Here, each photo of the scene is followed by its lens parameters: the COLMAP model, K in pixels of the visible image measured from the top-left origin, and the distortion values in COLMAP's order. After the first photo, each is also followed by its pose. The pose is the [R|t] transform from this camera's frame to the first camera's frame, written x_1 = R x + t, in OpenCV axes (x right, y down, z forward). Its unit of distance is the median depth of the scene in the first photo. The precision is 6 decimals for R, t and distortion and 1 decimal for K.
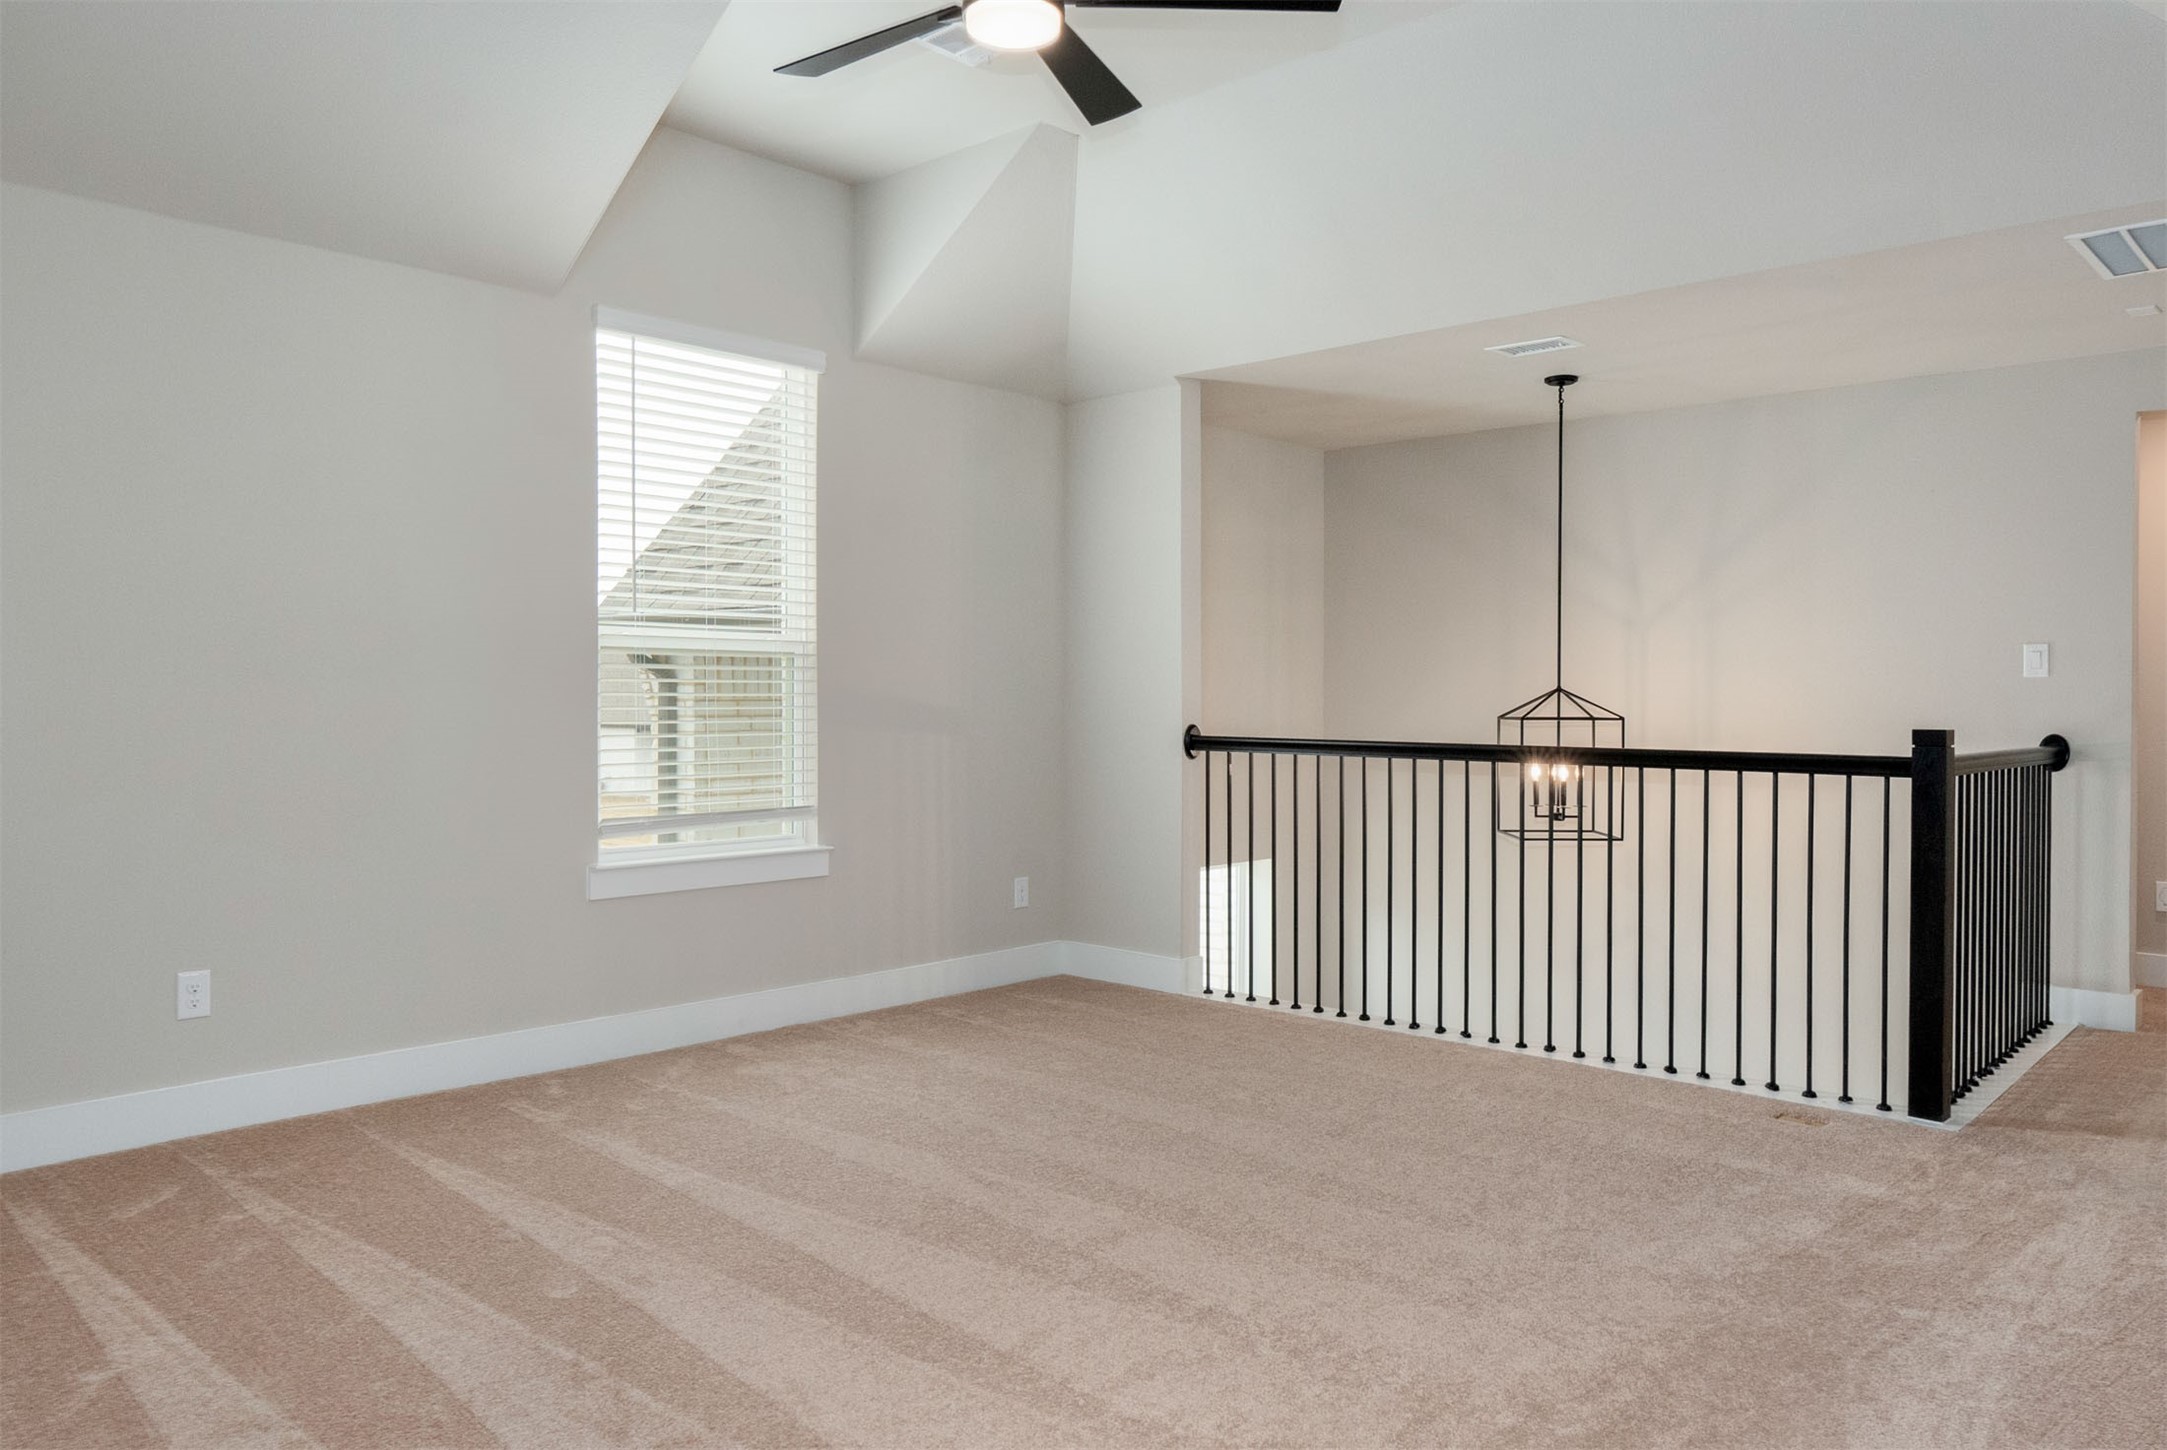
lens RADIAL K [[1498.9, 0, 1081.0], [0, 1498.9, 722.3], [0, 0, 1]] dist [-0.002803, 0.001374]
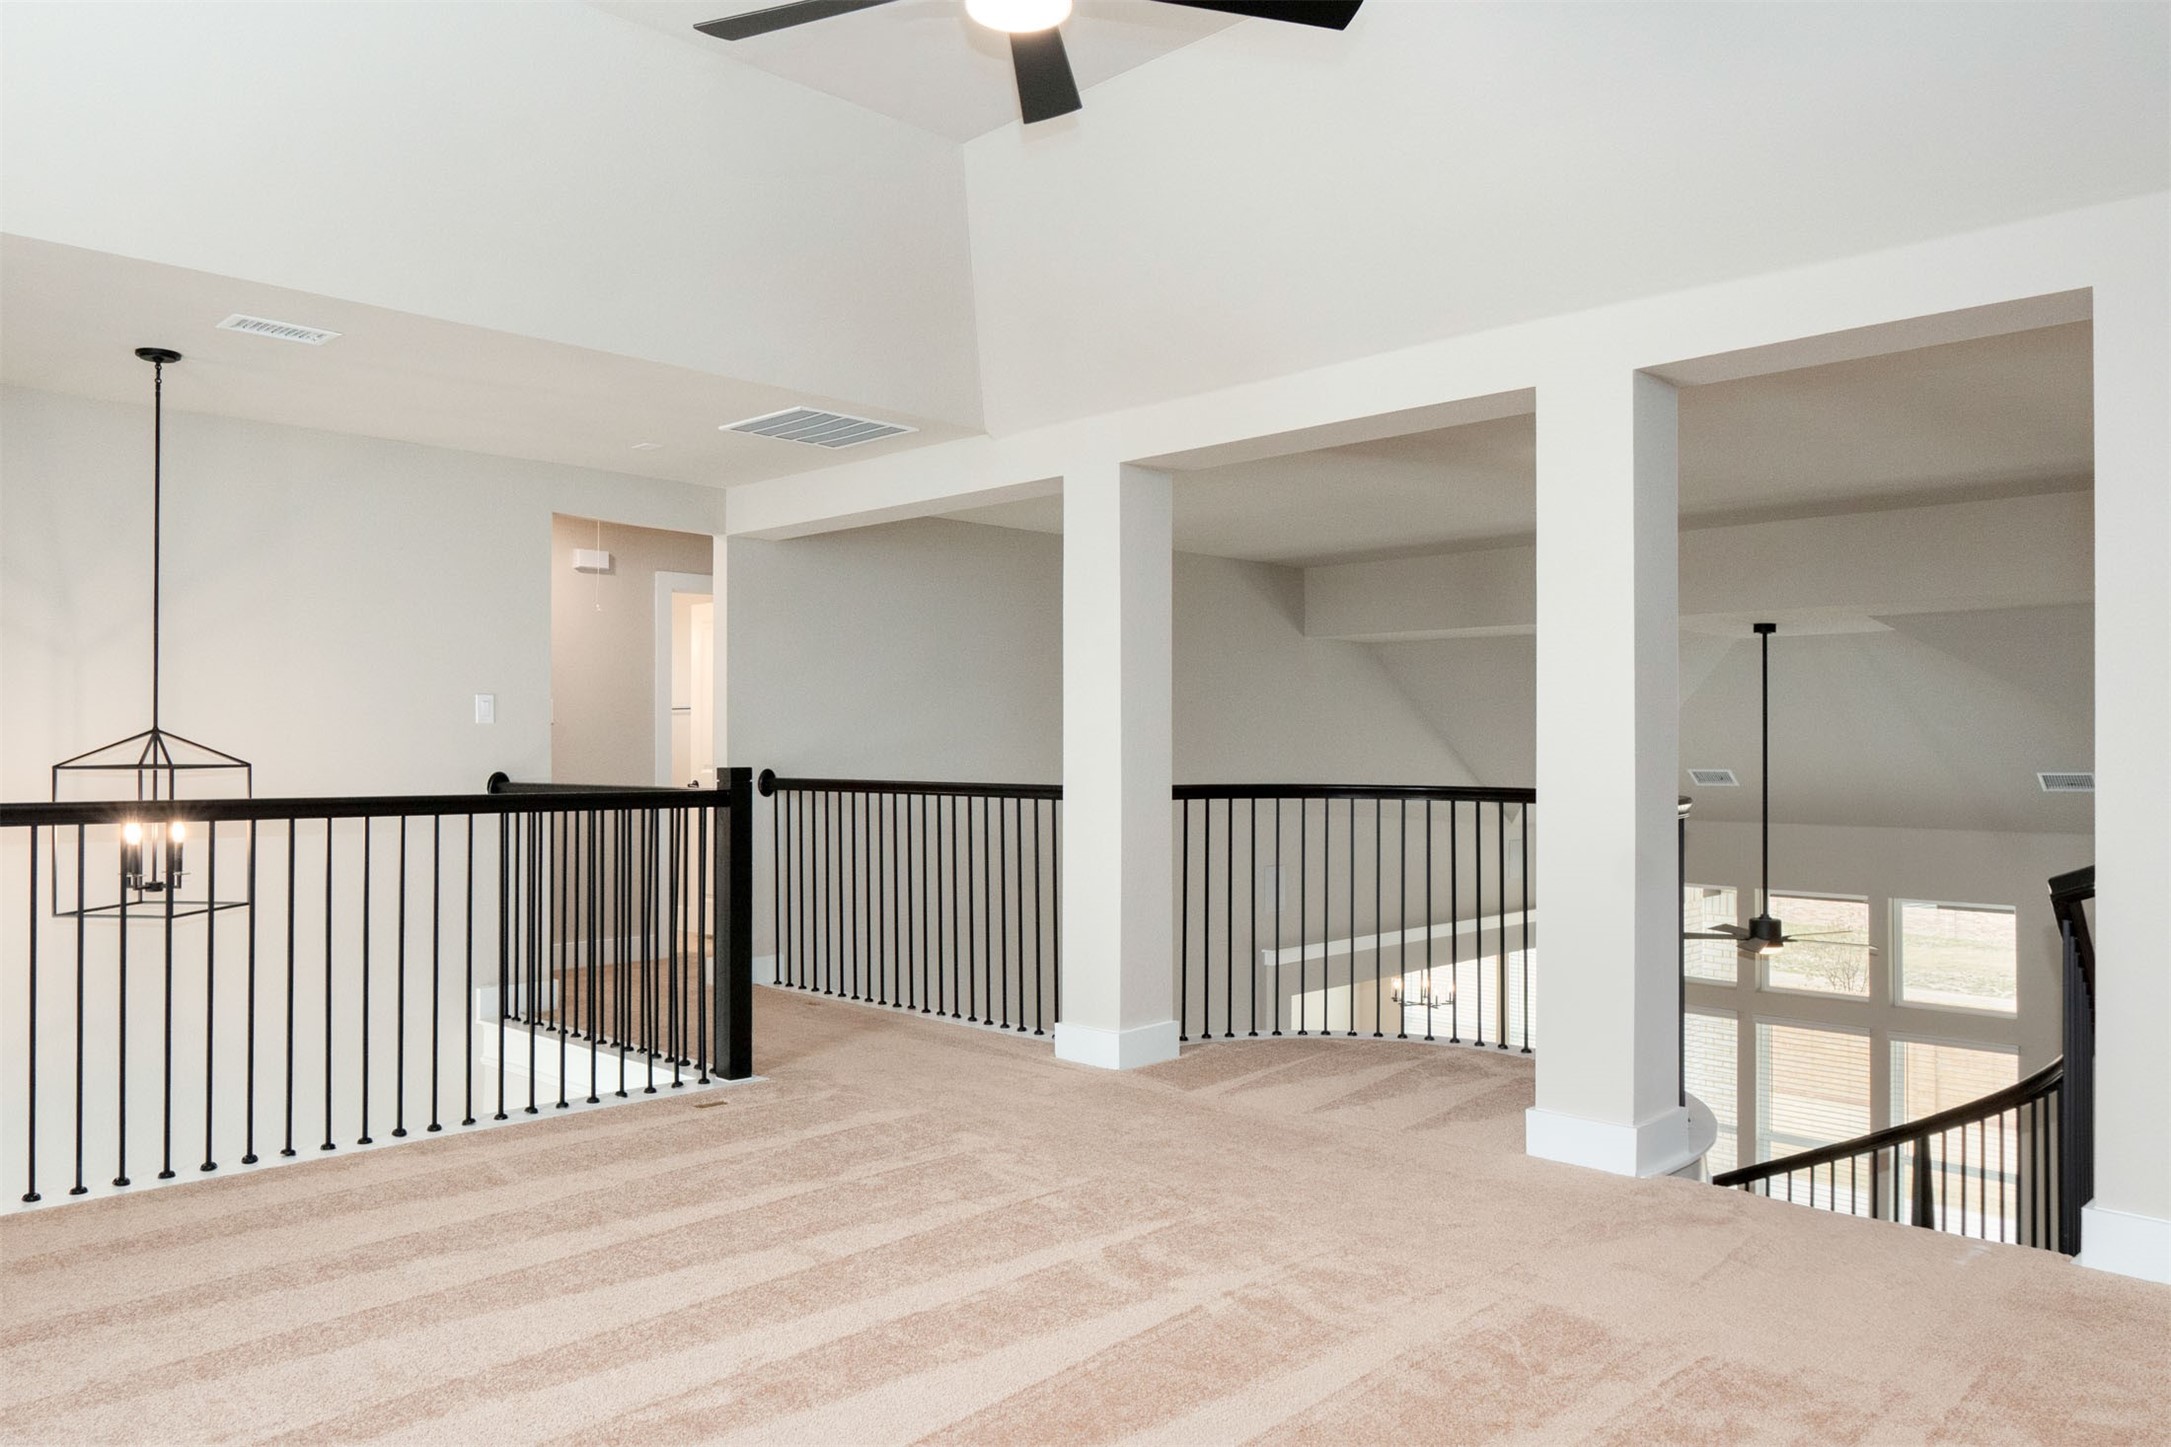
lens RADIAL K [[1507.6, 0, 1088.5], [0, 1507.6, 719.3], [0, 0, 1]] dist [-0.002880, -0.003983]
pose [[0.018828, 0.011920, 0.999752, -0.479447], [0.008458, 0.999891, -0.012081, -0.013662], [-0.999787, 0.008684, 0.018725, 0.467019]]
